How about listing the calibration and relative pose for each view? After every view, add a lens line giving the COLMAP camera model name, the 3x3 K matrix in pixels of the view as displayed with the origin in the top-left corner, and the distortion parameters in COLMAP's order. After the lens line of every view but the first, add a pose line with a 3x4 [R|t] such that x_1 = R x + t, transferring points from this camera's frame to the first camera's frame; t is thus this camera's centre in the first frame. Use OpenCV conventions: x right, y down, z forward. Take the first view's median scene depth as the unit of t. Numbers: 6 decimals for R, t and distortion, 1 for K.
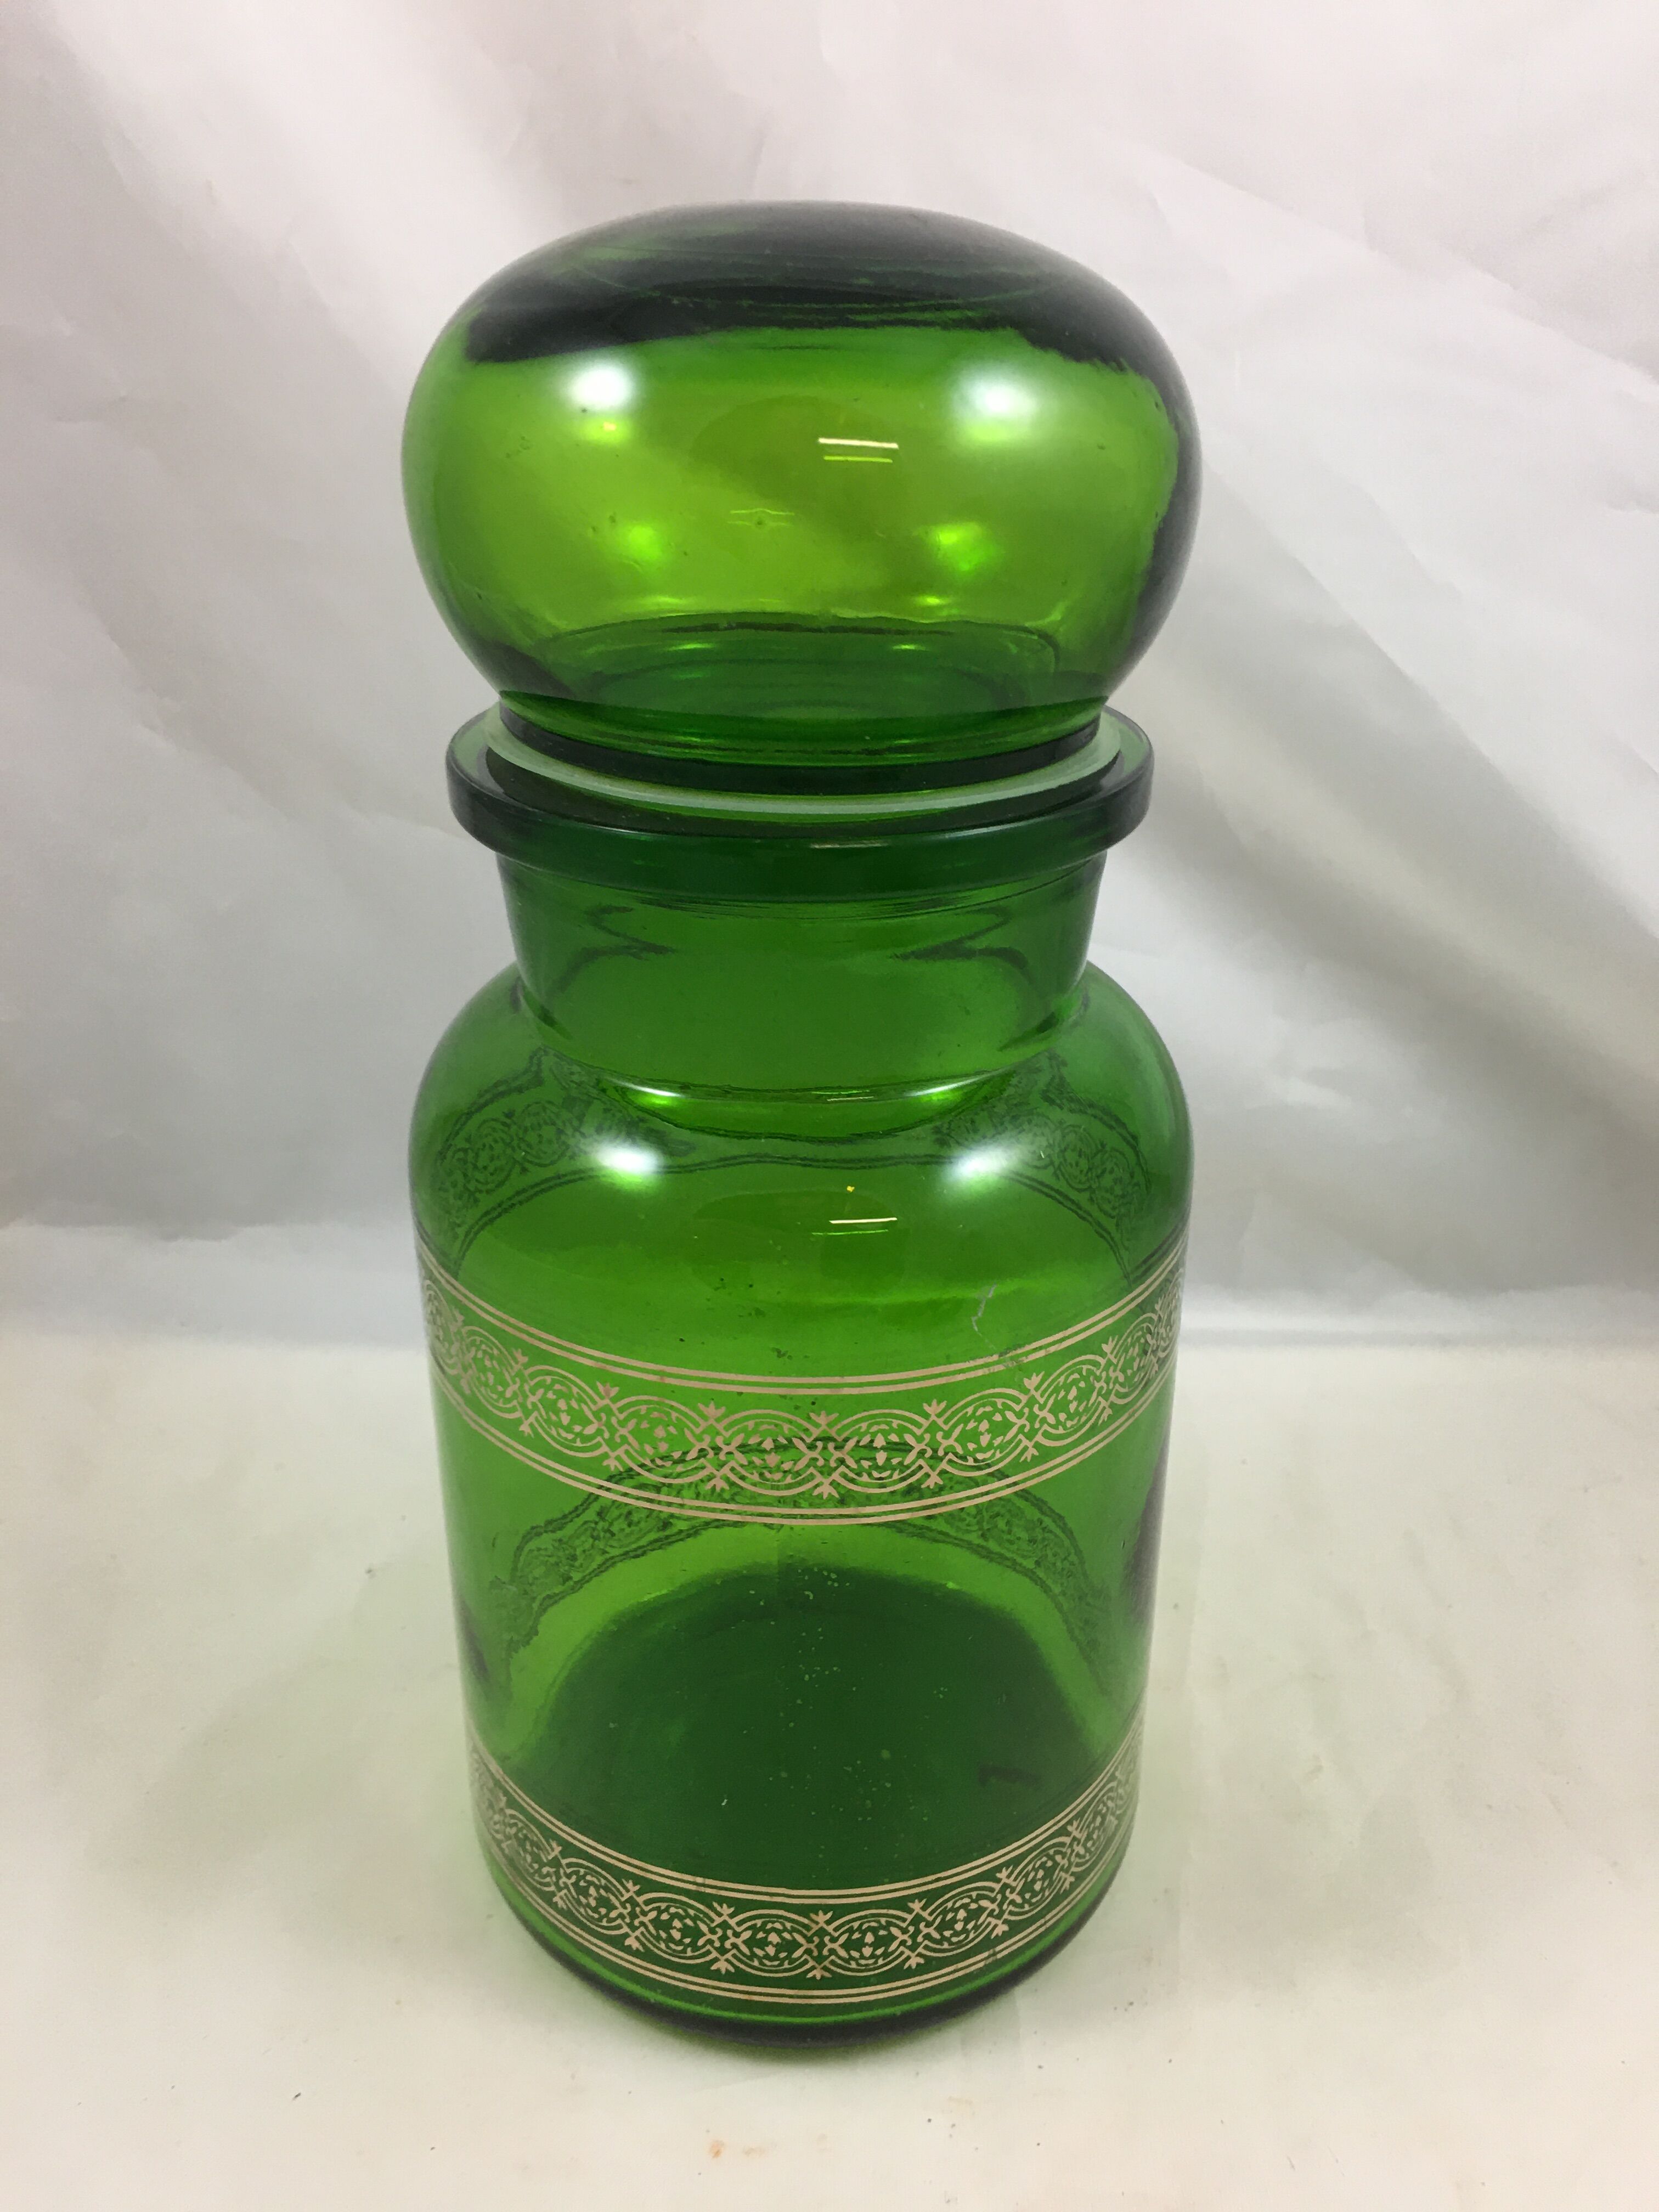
lens RADIAL K [[1703.7, 0, 764.2], [0, 1703.7, 1110.6], [0, 0, 1]] dist [0.002830, 0.002474]
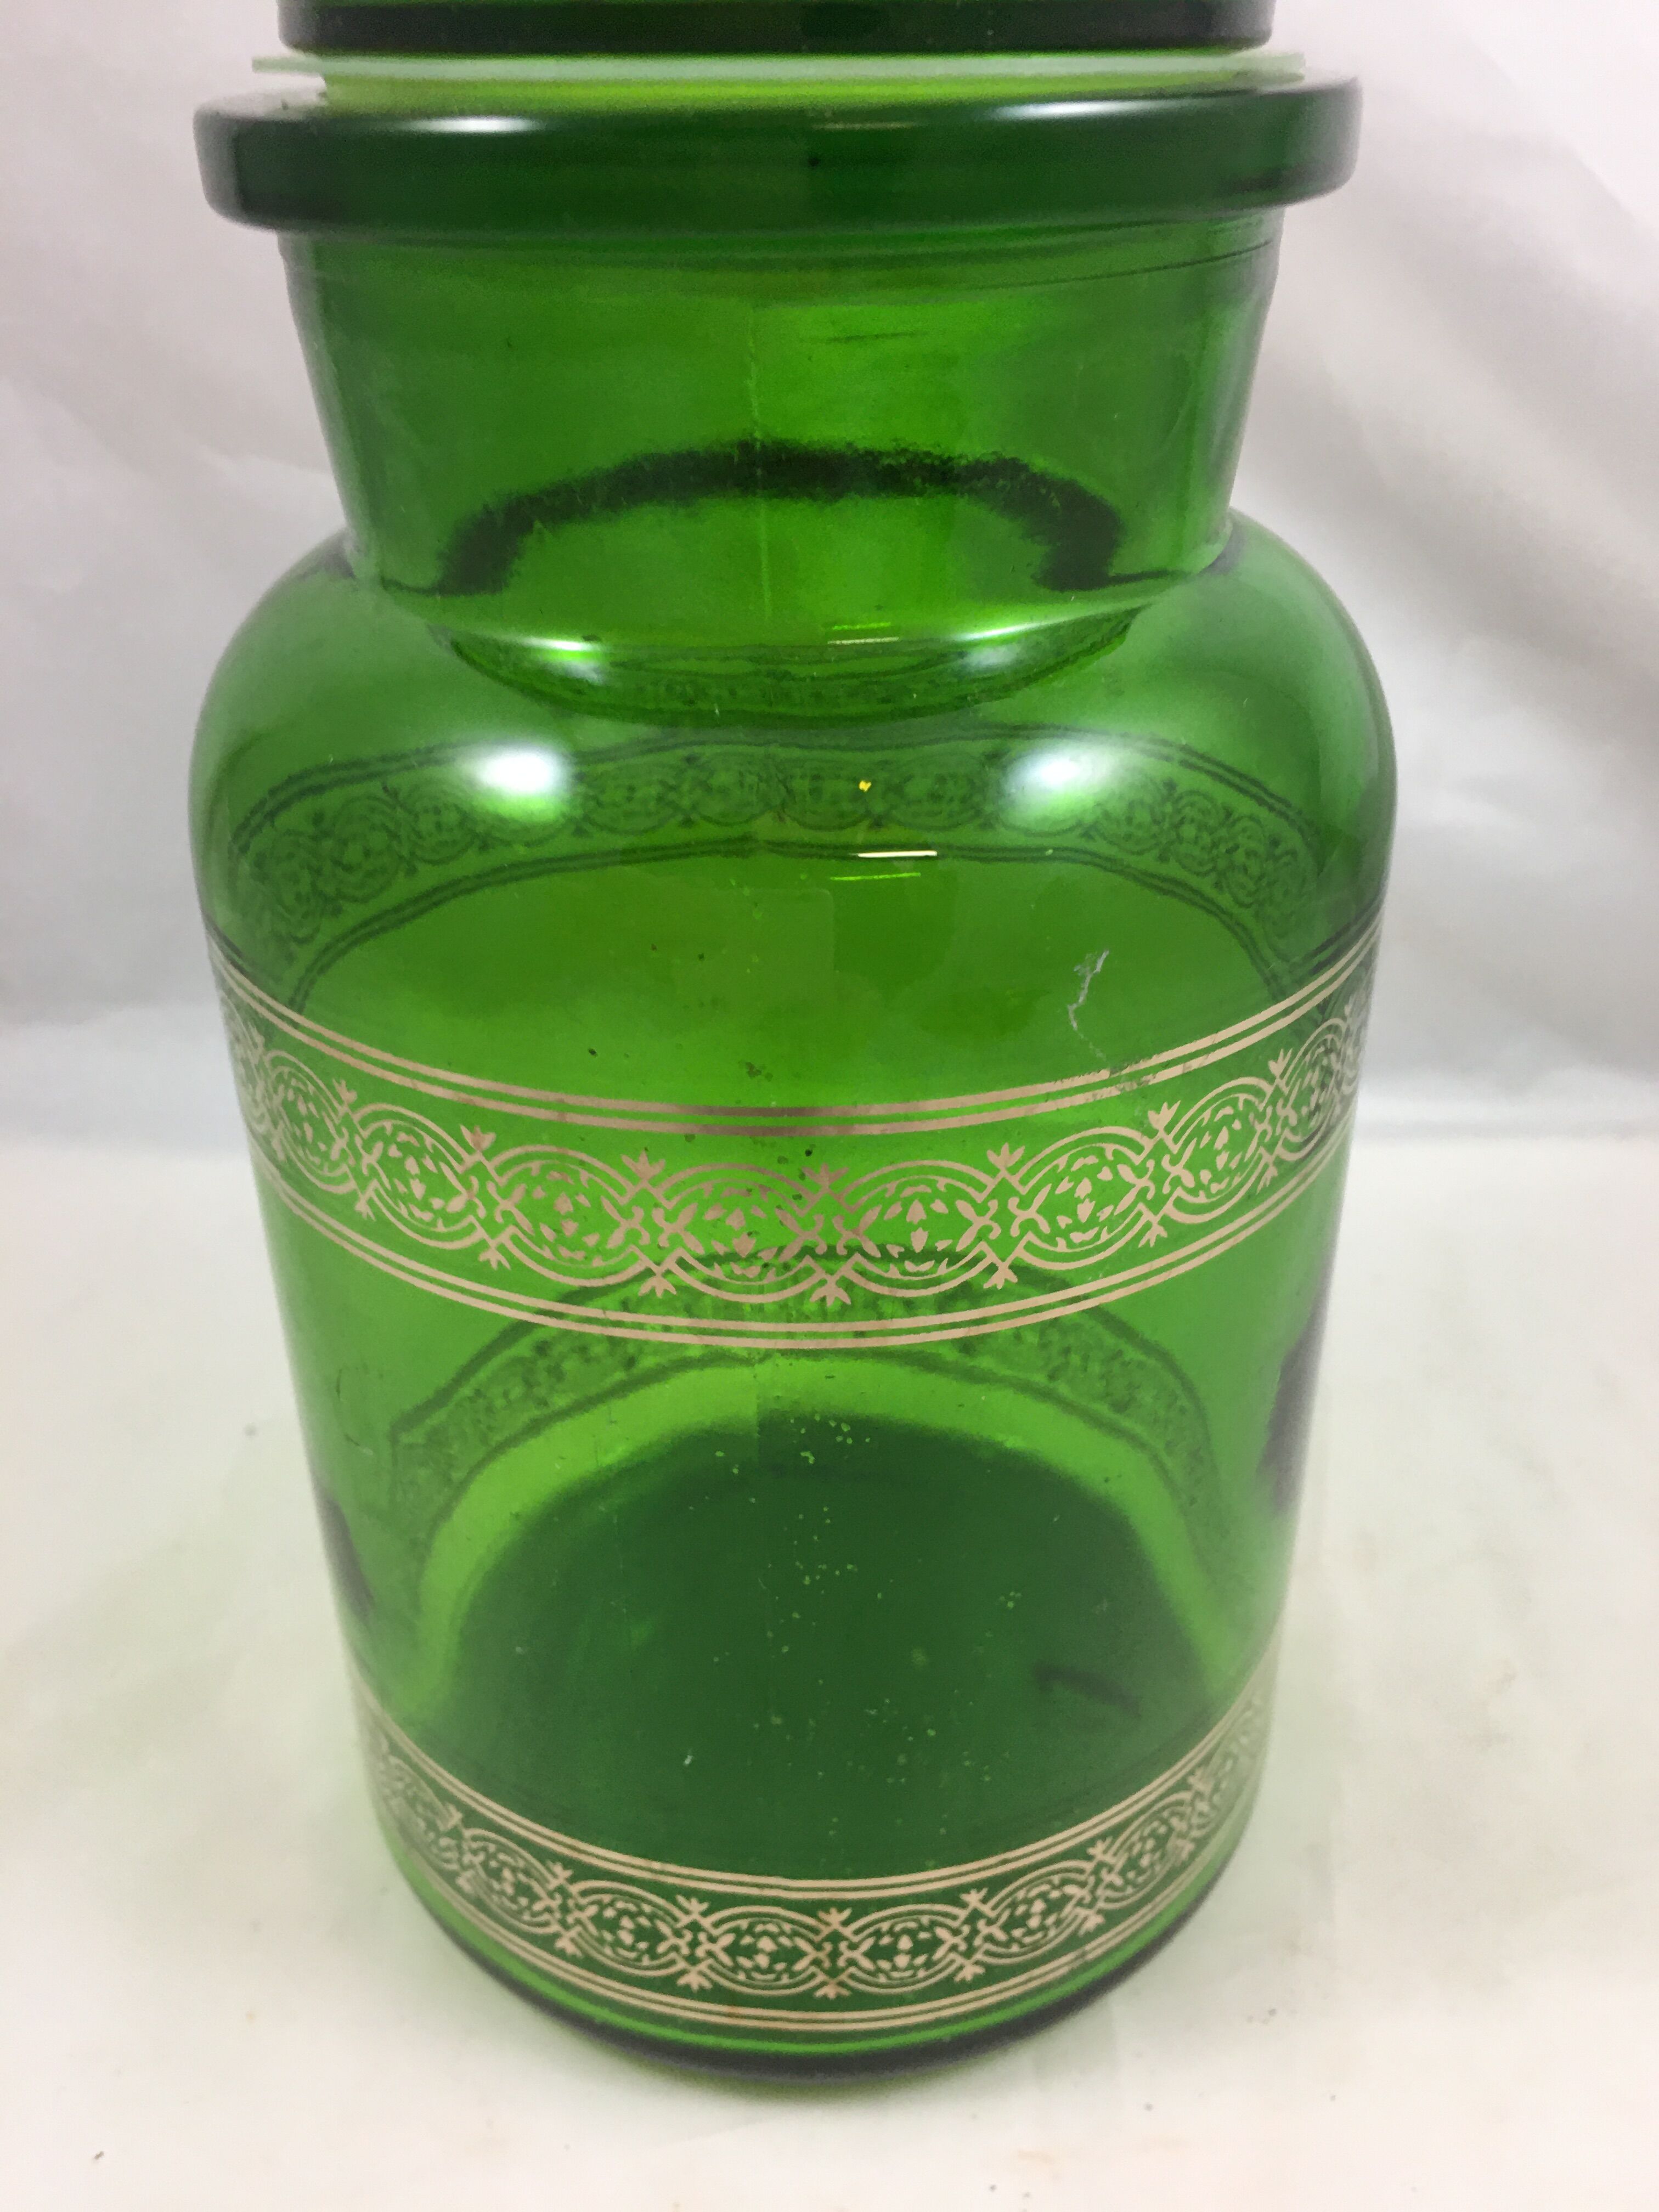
lens RADIAL K [[1703.7, 0, 764.2], [0, 1703.7, 1110.6], [0, 0, 1]] dist [0.002830, 0.002474]
pose [[0.999808, -0.013594, -0.014103, 0.019043], [0.014681, 0.996678, 0.080112, 0.093653], [0.012967, -0.080304, 0.996686, 0.338772]]
